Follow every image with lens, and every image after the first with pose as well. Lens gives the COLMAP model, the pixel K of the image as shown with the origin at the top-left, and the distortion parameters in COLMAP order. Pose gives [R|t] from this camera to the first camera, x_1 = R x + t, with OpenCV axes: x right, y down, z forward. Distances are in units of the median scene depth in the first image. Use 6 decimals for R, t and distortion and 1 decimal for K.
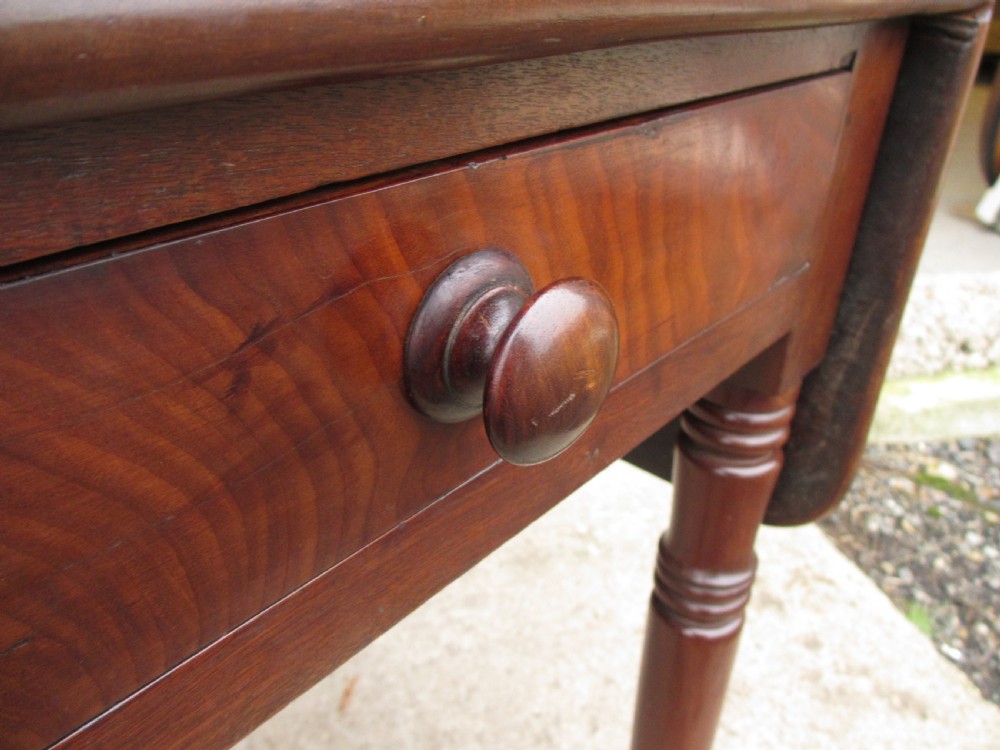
lens RADIAL K [[817.9, 0, 483.6], [0, 817.9, 376.6], [0, 0, 1]] dist [-0.048730, 0.005821]
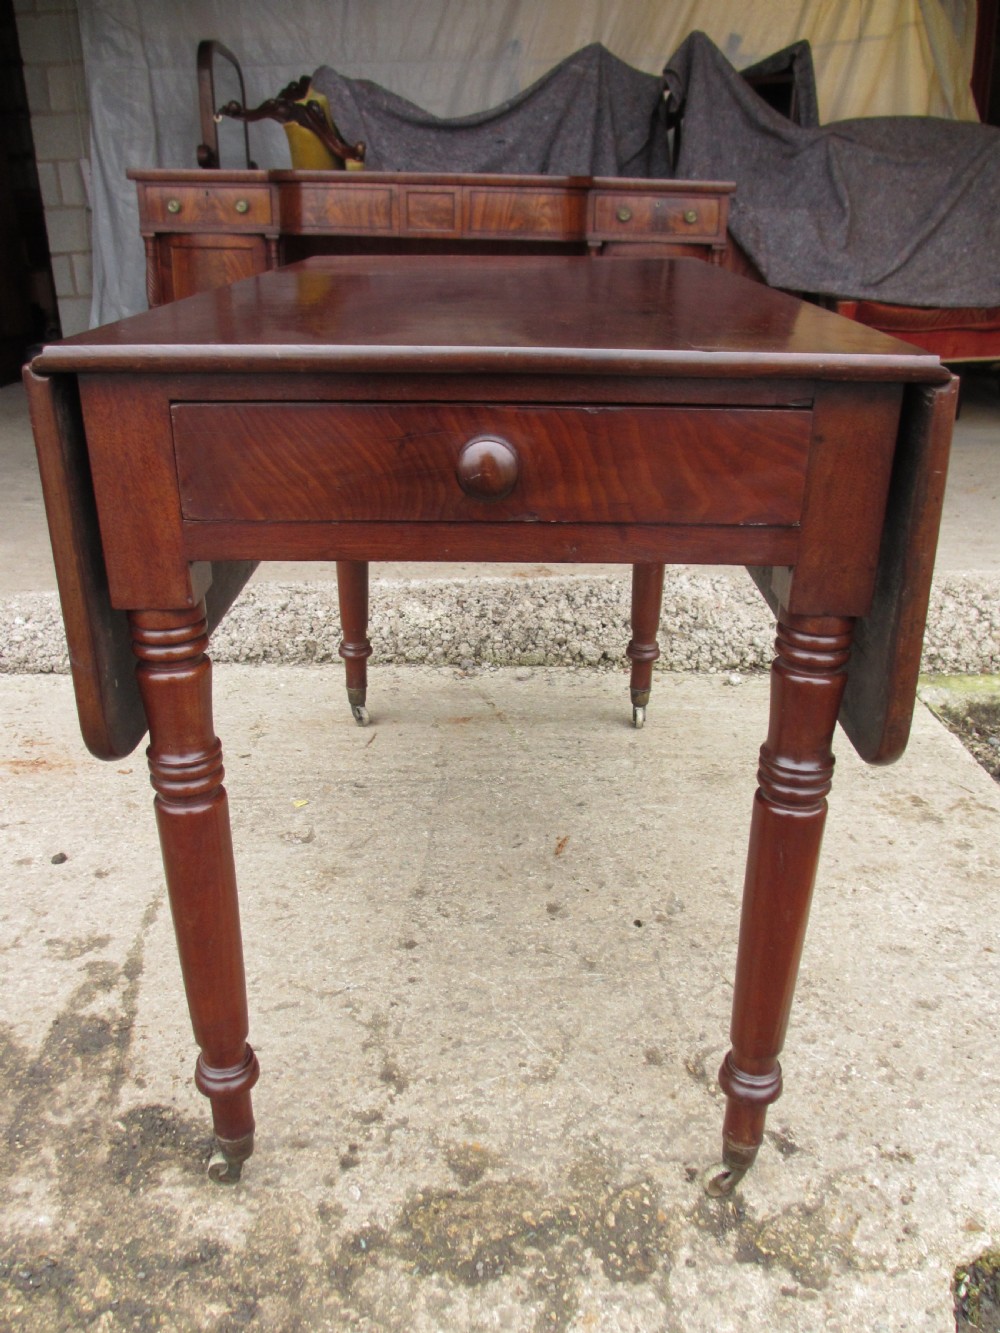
lens RADIAL K [[1068.1, 0, 505.5], [0, 1068.1, 715.8], [0, 0, 1]] dist [-0.045541, 0.011410]
pose [[0.986864, 0.036132, -0.157459, -0.000477], [-0.042913, 0.998283, -0.039876, 0.248807], [0.155748, 0.046109, 0.986720, -0.609788]]
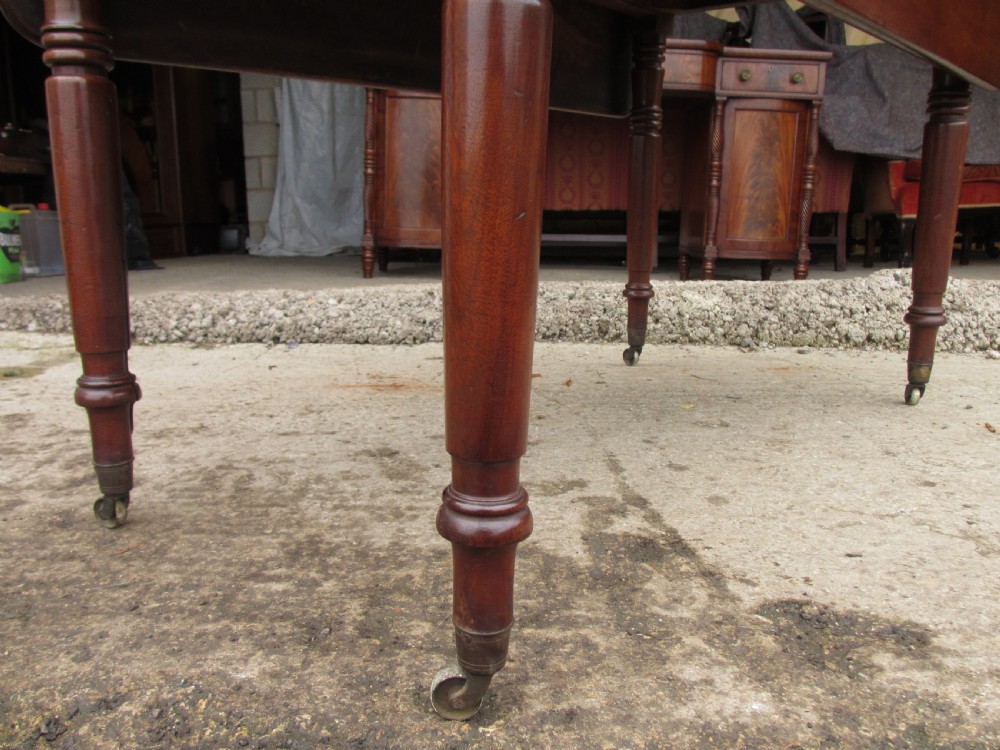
lens RADIAL K [[825.5, 0, 499.2], [0, 825.5, 377.8], [0, 0, 1]] dist [-0.055192, 0.020461]
pose [[0.985144, -0.000024, -0.171731, -0.645708], [-0.047556, 0.960854, -0.272942, 0.650898], [0.165015, 0.277054, 0.946579, -0.265270]]
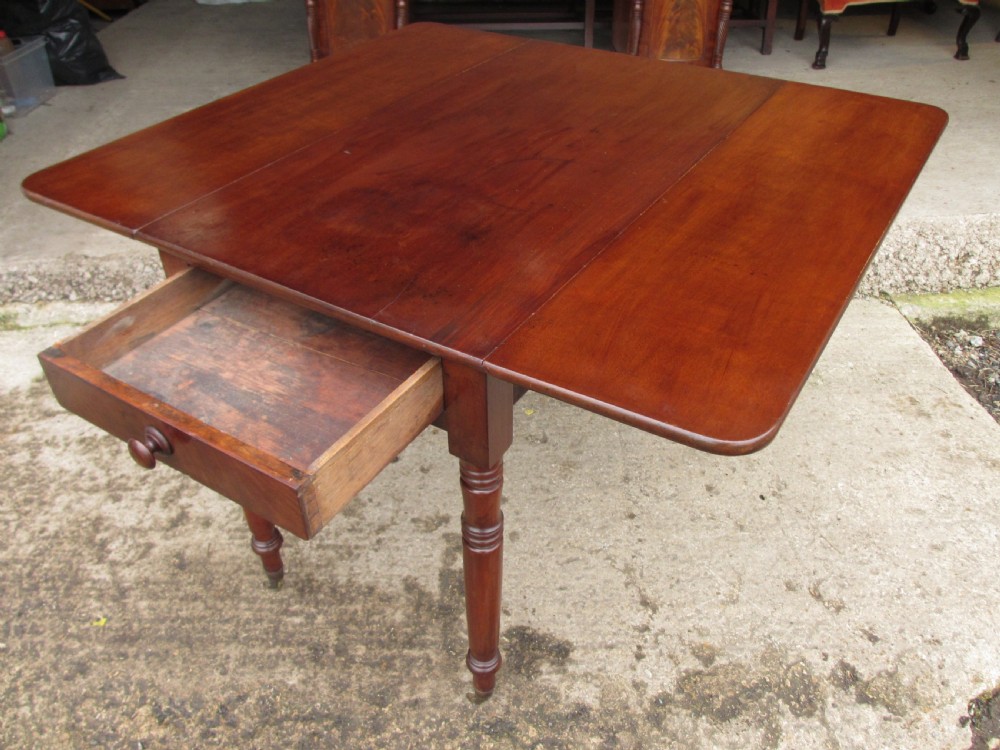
lens RADIAL K [[818.6, 0, 500.0], [0, 818.6, 375.0], [0, 0, 1]] dist [-0.051498, 0.015149]
pose [[0.989967, 0.043146, -0.134553, -0.379921], [-0.021932, 0.987619, 0.155331, -0.072491], [0.139589, -0.150822, 0.978656, -0.979370]]
